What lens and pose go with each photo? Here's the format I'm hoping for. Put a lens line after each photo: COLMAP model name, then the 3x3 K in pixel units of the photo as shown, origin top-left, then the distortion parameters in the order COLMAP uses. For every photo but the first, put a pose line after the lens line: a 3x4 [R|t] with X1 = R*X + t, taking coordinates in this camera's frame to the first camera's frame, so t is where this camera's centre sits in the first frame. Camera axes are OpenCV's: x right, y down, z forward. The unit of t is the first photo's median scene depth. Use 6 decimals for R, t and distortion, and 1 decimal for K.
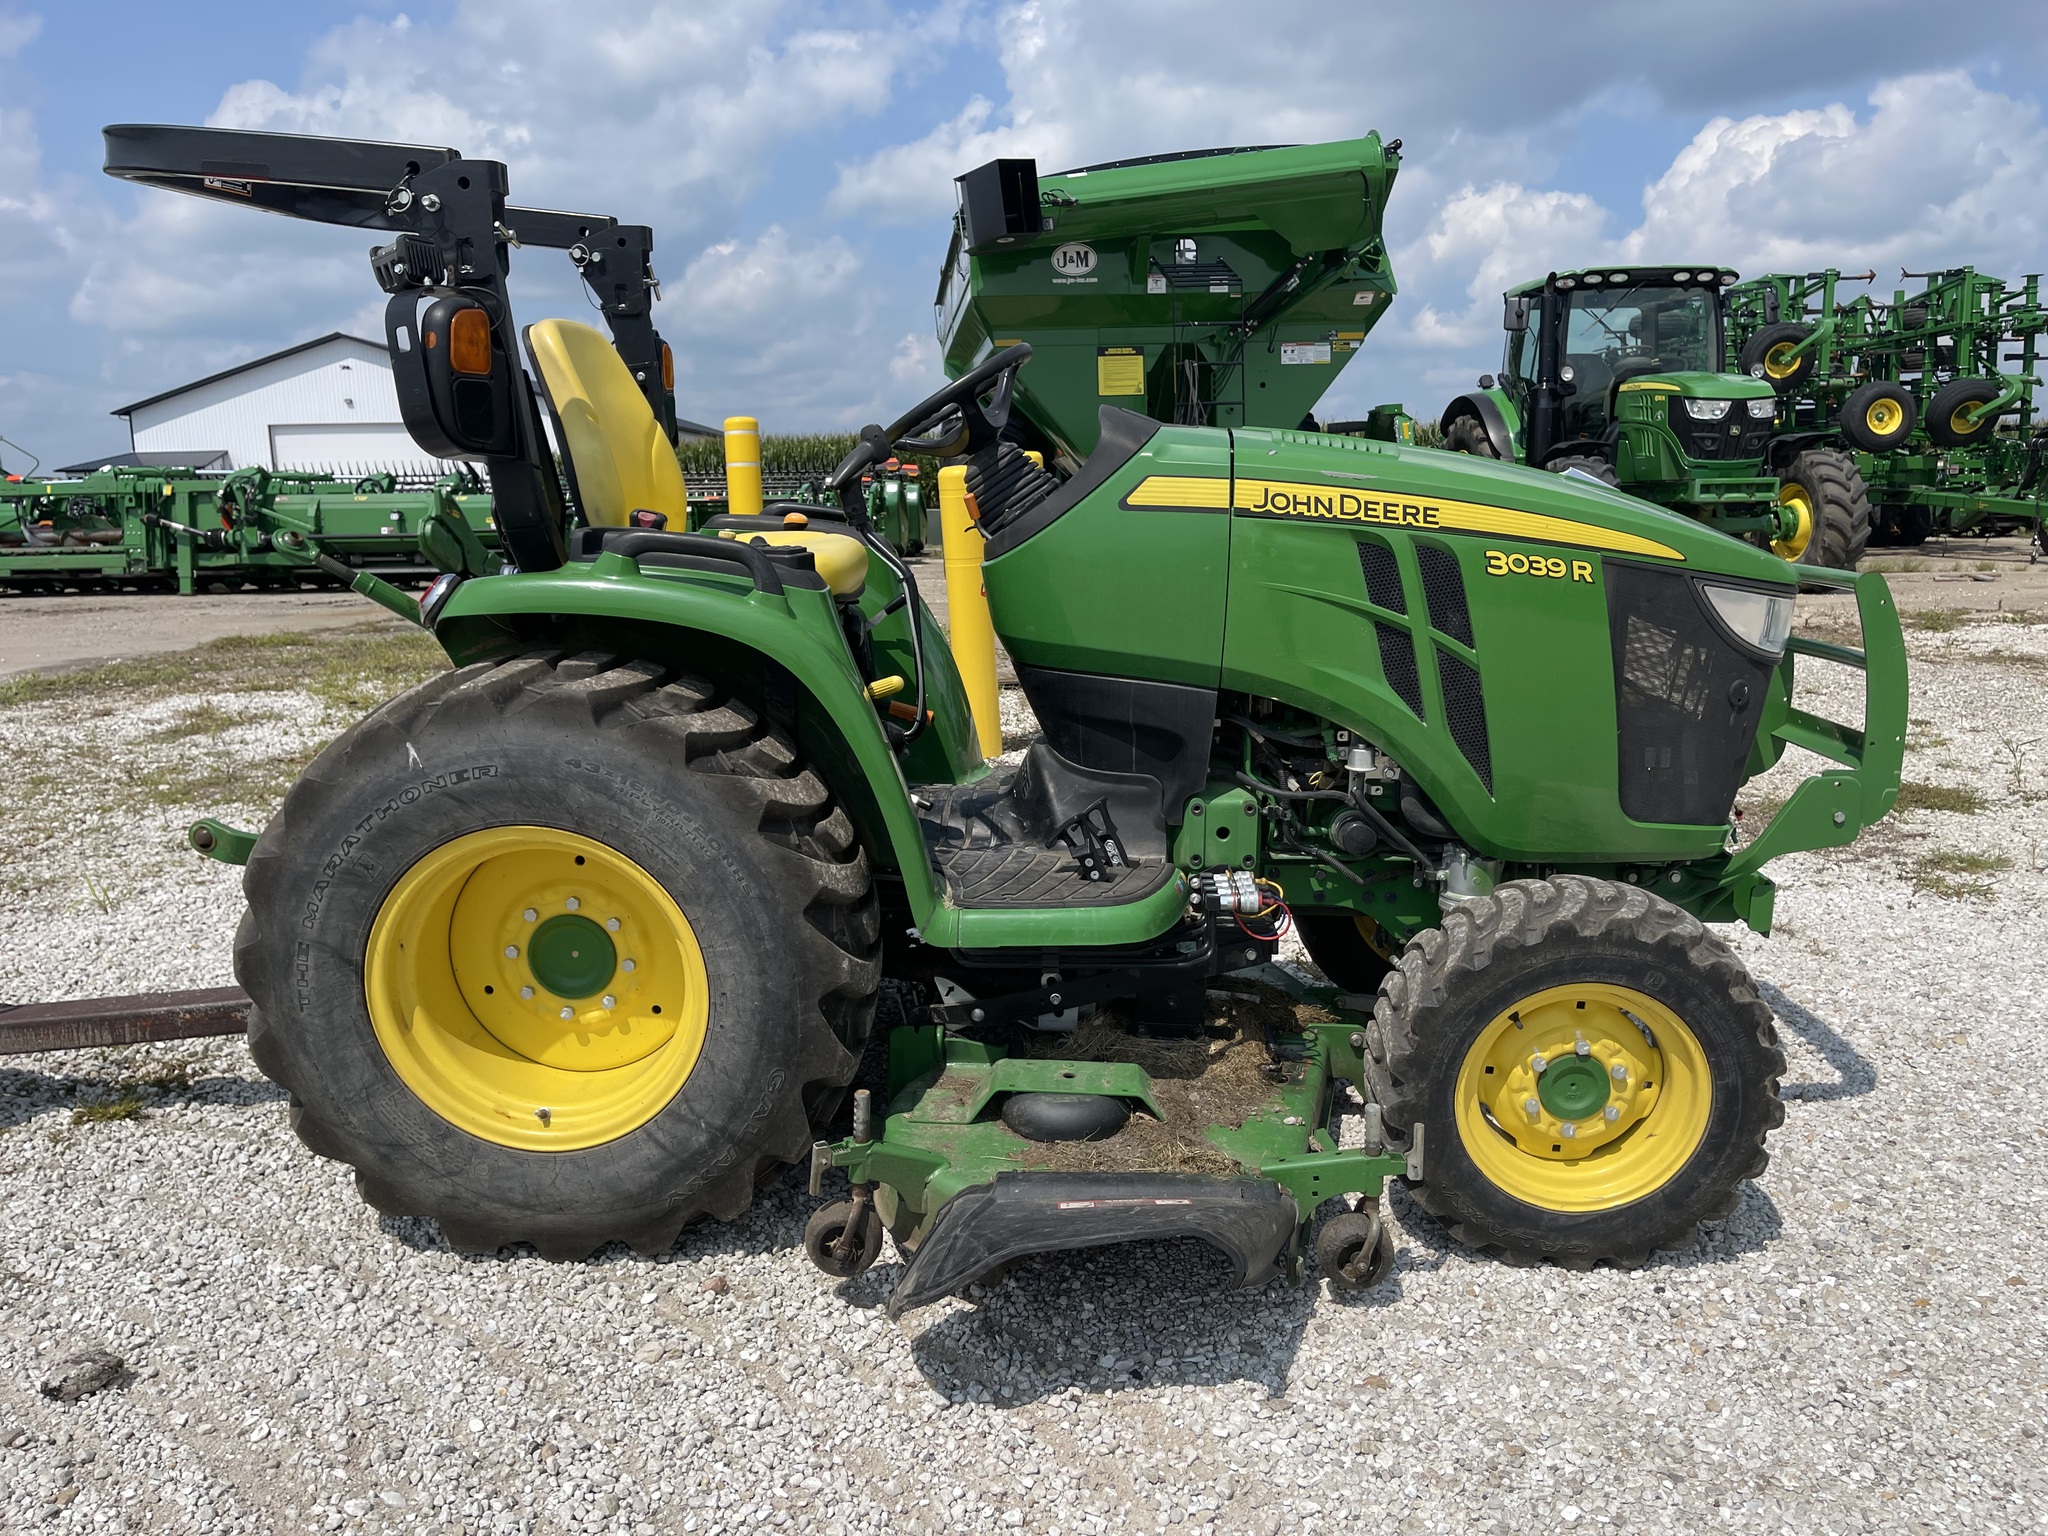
lens RADIAL K [[1564.5, 0, 1037.8], [0, 1564.5, 775.2], [0, 0, 1]] dist [0.069444, -0.098059]
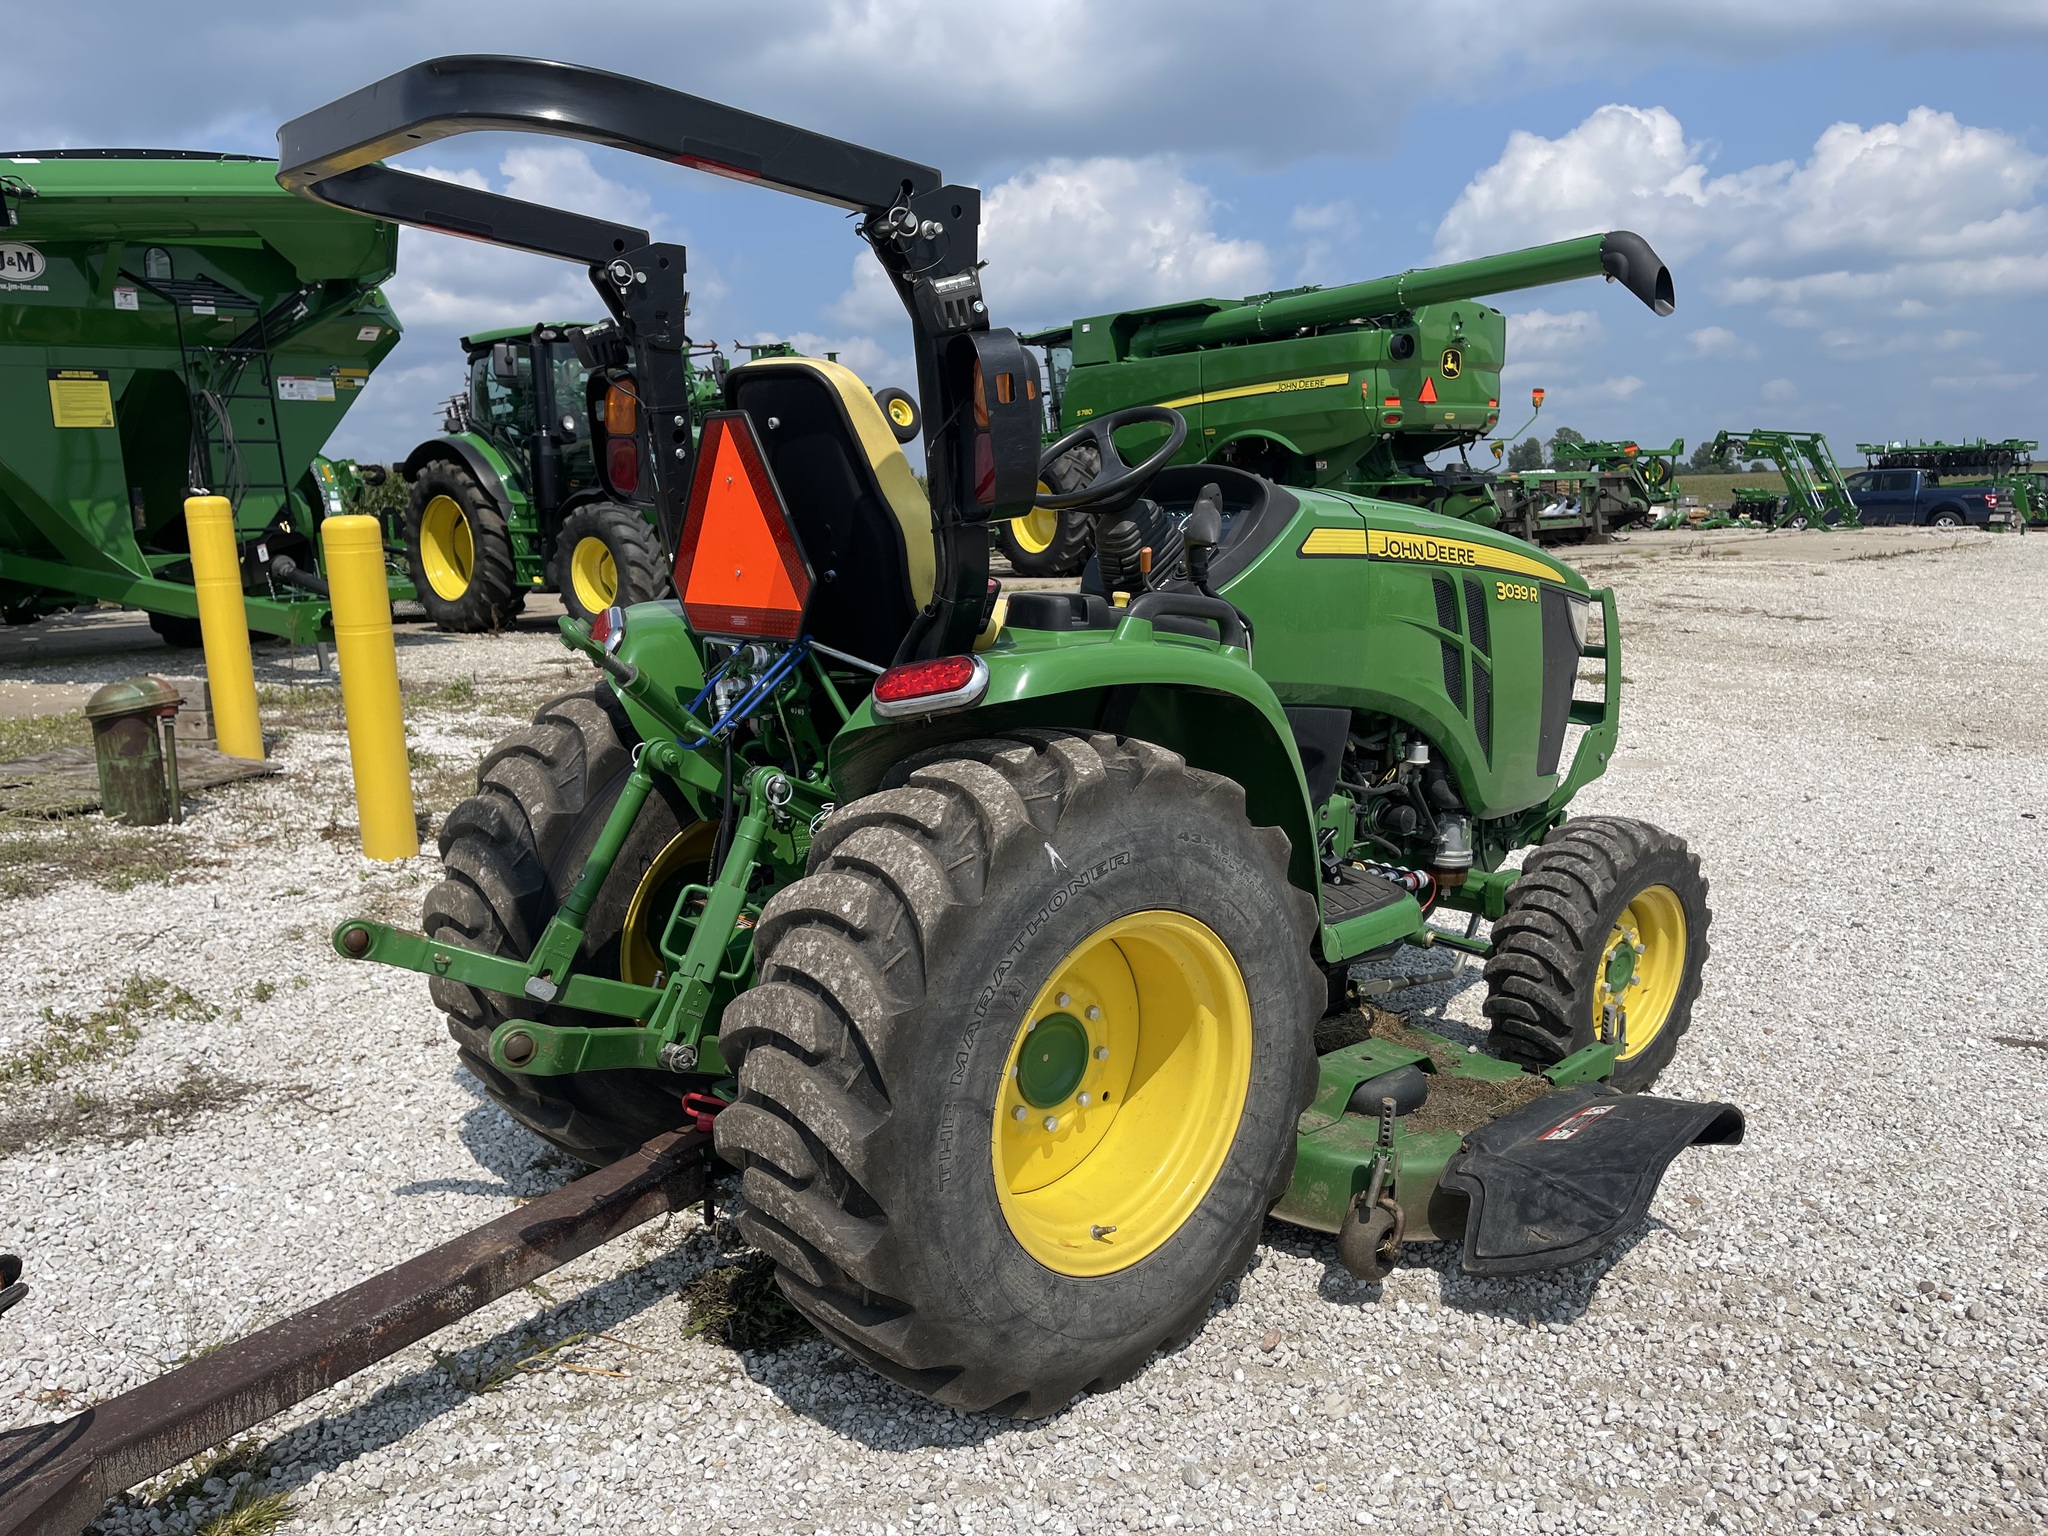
lens RADIAL K [[1564.5, 0, 1045.1], [0, 1564.5, 764.8], [0, 0, 1]] dist [0.069444, -0.098059]
pose [[0.708915, -0.118462, 0.695274, -0.895950], [0.141171, 0.989678, 0.024682, -0.076463], [-0.691021, 0.080655, 0.718321, 0.328701]]
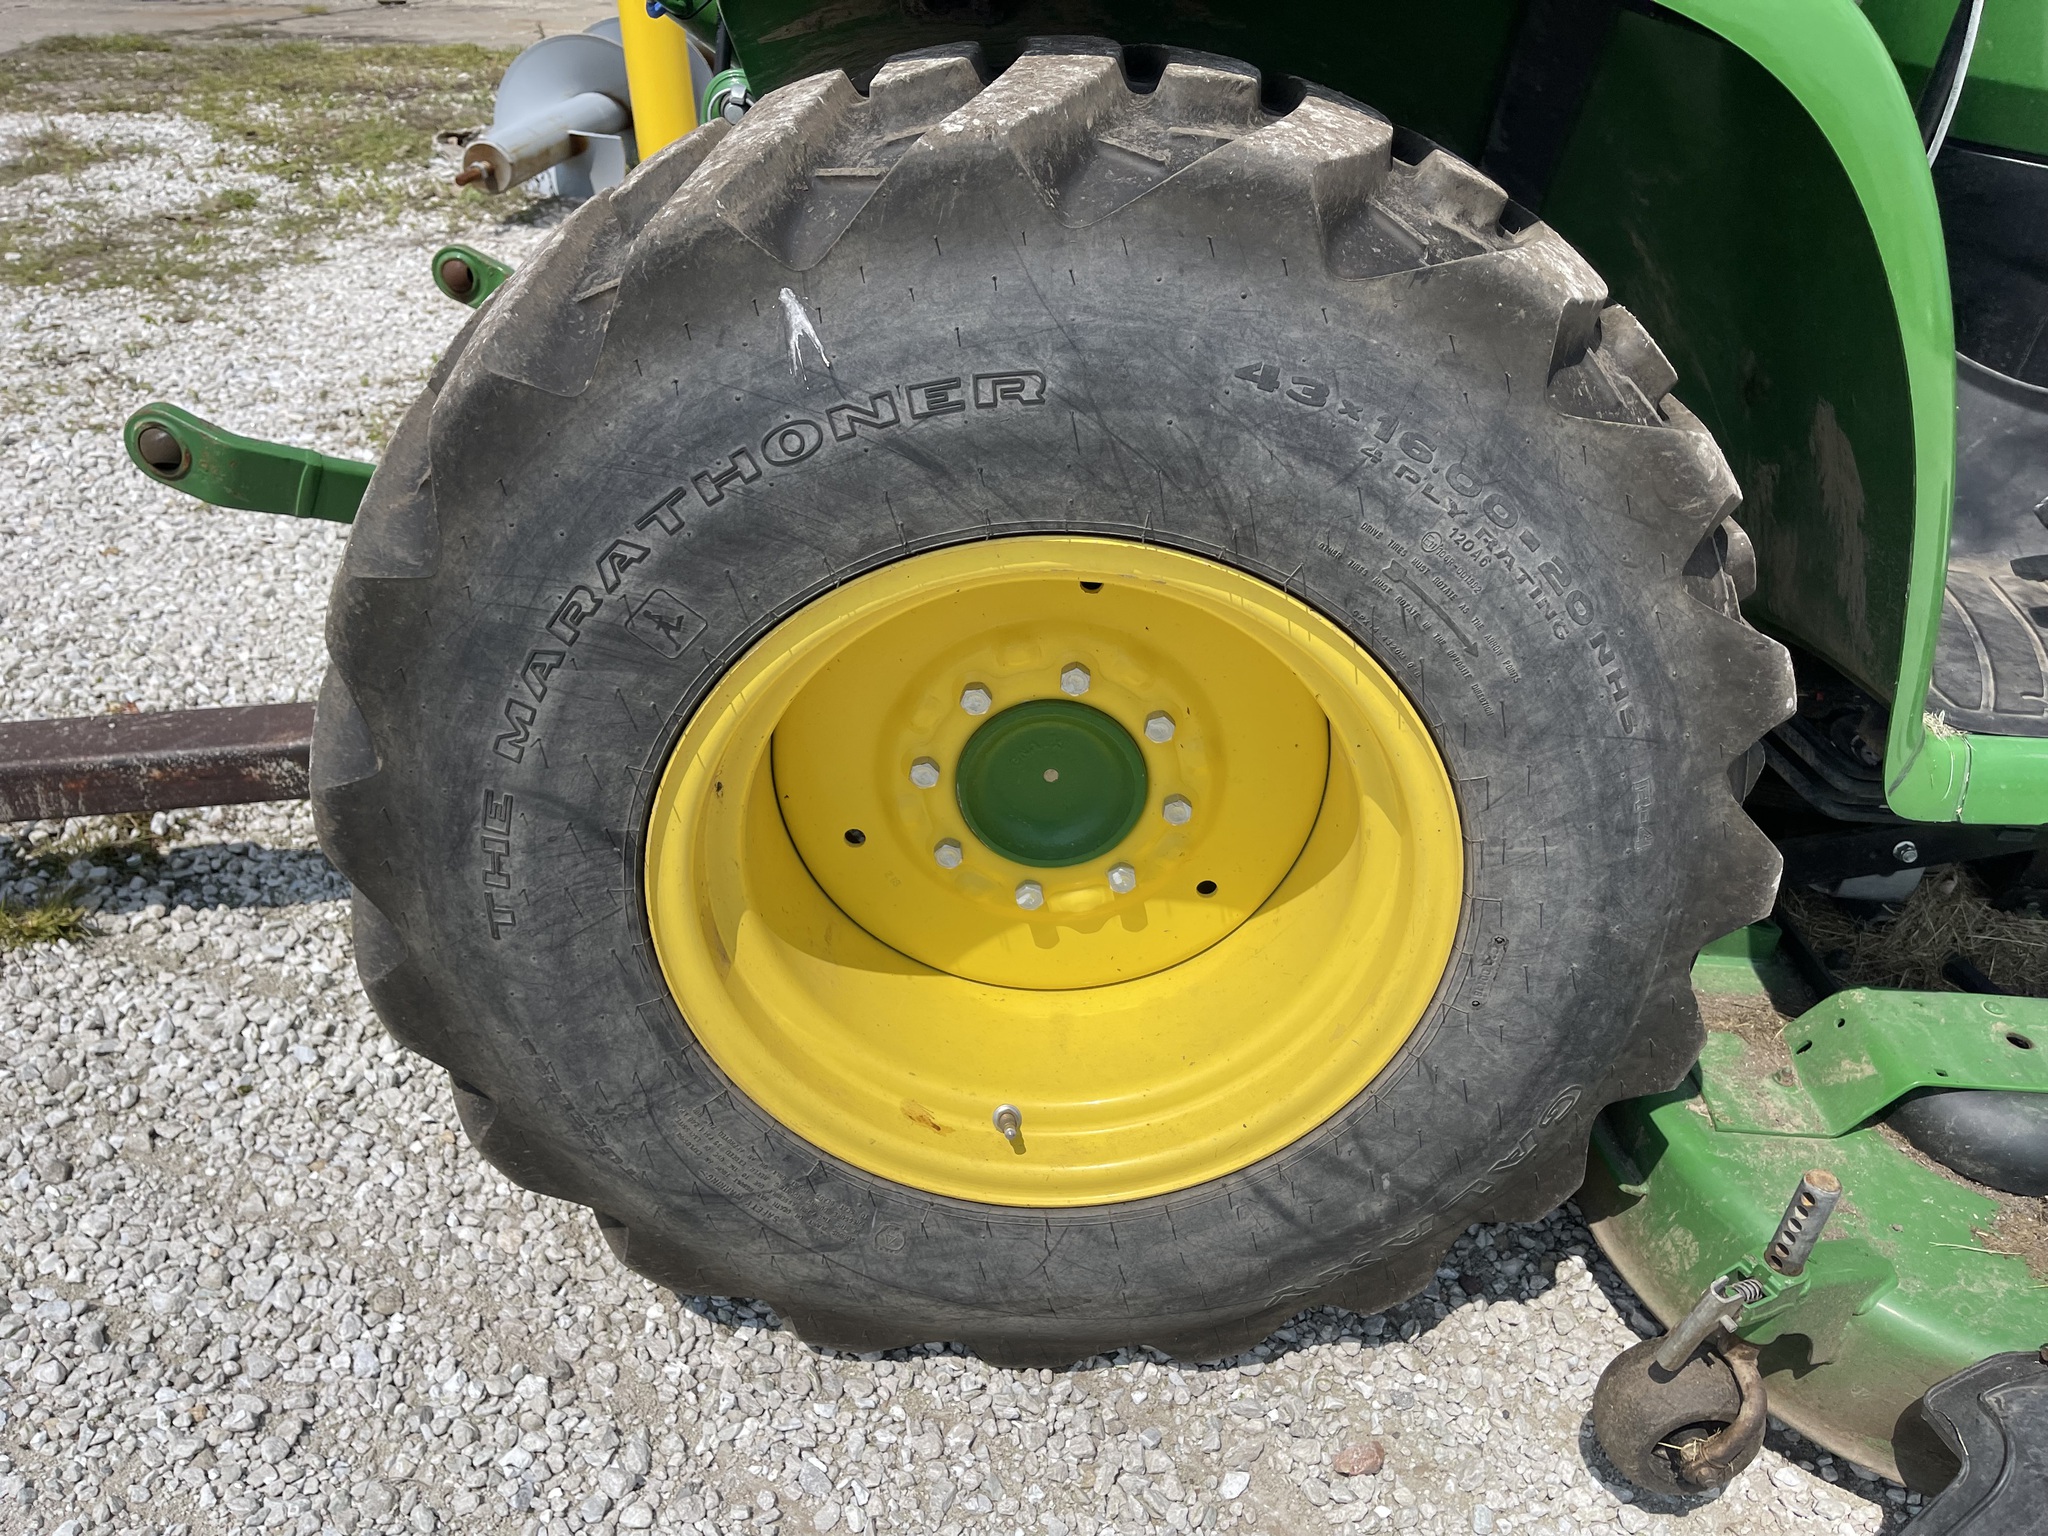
lens RADIAL K [[1564.5, 0, 1032.3], [0, 1564.5, 787.6], [0, 0, 1]] dist [0.069444, -0.098059]
pose [[0.997344, 0.031895, 0.065485, -0.324940], [-0.050988, 0.947738, 0.314949, -0.025667], [-0.052017, -0.317451, 0.946847, 0.562101]]
